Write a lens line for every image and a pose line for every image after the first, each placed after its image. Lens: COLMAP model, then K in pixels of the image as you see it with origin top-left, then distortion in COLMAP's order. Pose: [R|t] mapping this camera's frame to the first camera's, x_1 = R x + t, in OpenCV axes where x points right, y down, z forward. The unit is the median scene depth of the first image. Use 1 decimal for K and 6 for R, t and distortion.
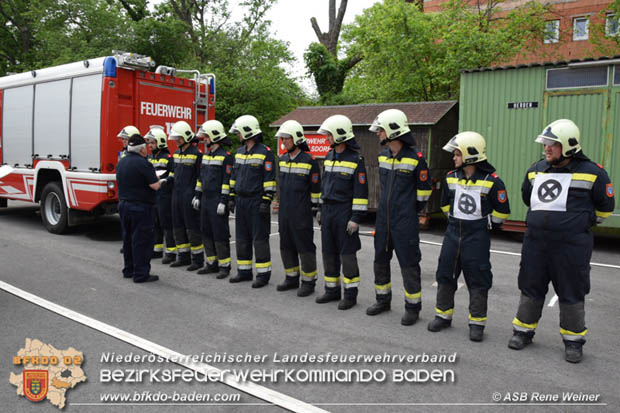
lens RADIAL K [[539.2, 0, 324.2], [0, 539.2, 223.2], [0, 0, 1]] dist [-0.028019, 0.002741]
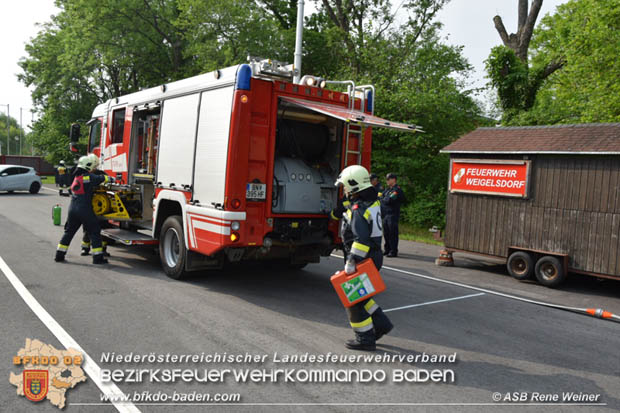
lens RADIAL K [[600.7, 0, 306.0], [0, 600.7, 206.9], [0, 0, 1]] dist [-0.048645, 0.000000]
pose [[0.956318, 0.037969, -0.289852, -0.036065], [-0.060527, 0.995761, -0.069262, -0.033751], [0.285993, 0.083781, 0.954562, 0.147108]]
